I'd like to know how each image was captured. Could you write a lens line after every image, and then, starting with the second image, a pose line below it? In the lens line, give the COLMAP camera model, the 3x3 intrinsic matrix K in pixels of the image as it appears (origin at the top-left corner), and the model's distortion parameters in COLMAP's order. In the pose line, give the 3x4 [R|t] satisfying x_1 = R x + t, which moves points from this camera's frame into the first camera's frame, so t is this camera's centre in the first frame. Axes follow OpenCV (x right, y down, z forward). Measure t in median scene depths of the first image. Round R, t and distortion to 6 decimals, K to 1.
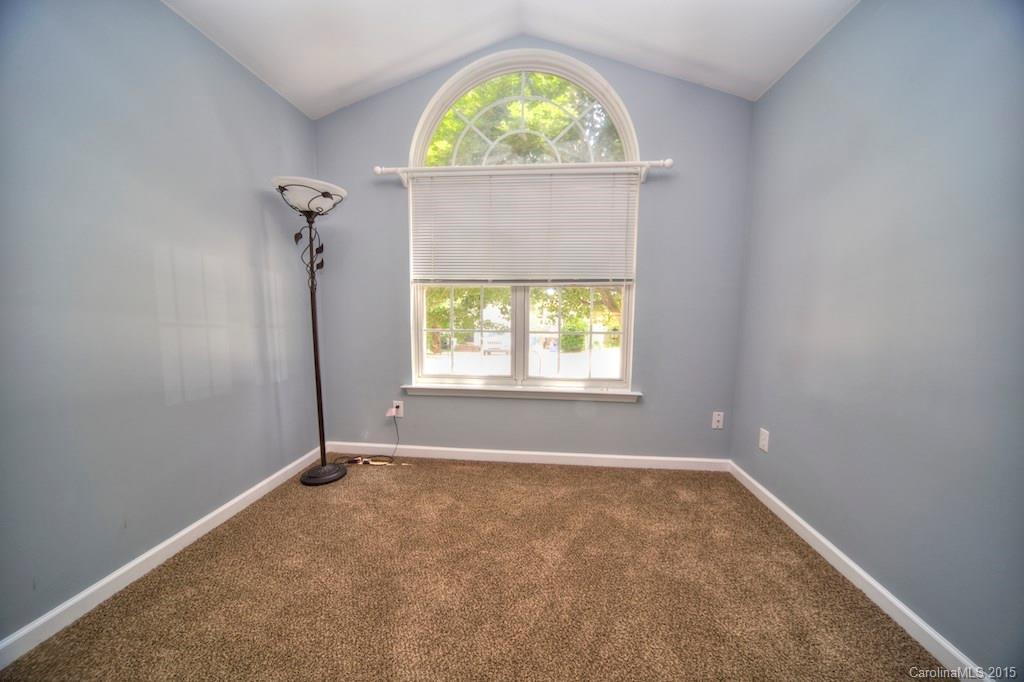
lens RADIAL K [[356.9, 0, 515.7], [0, 356.9, 343.8], [0, 0, 1]] dist [-0.009130, 0.000445]
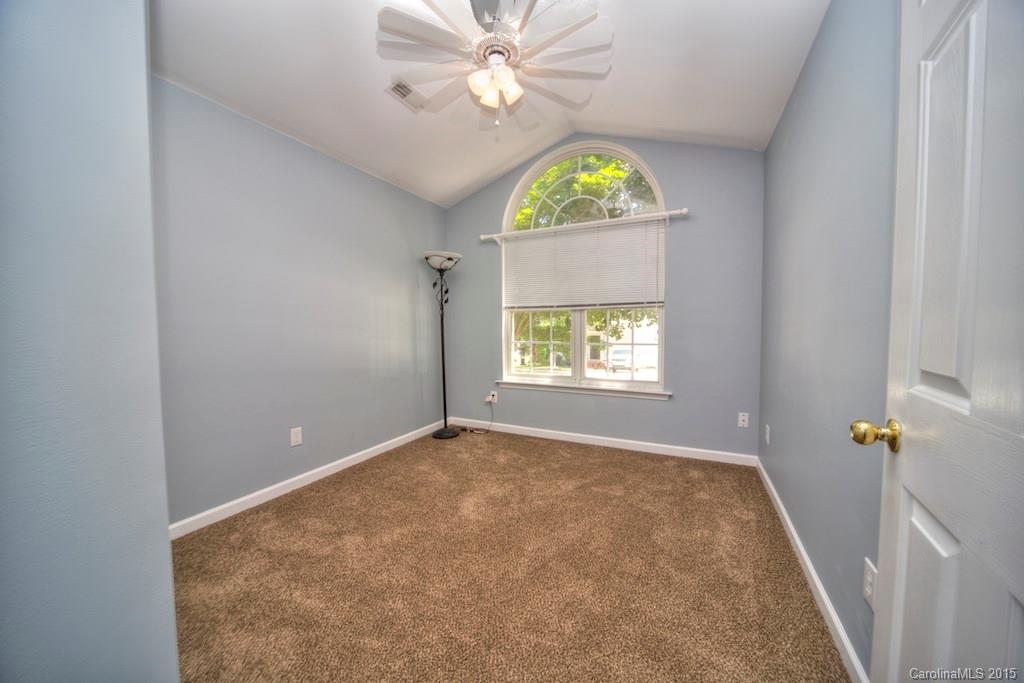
lens RADIAL K [[356.9, 0, 515.7], [0, 356.9, 344.3], [0, 0, 1]] dist [-0.009130, 0.000445]
pose [[0.934586, 0.003499, -0.355719, 0.300771], [-0.020185, 0.998862, -0.043206, 0.036289], [0.355163, 0.047560, 0.933594, -0.366033]]
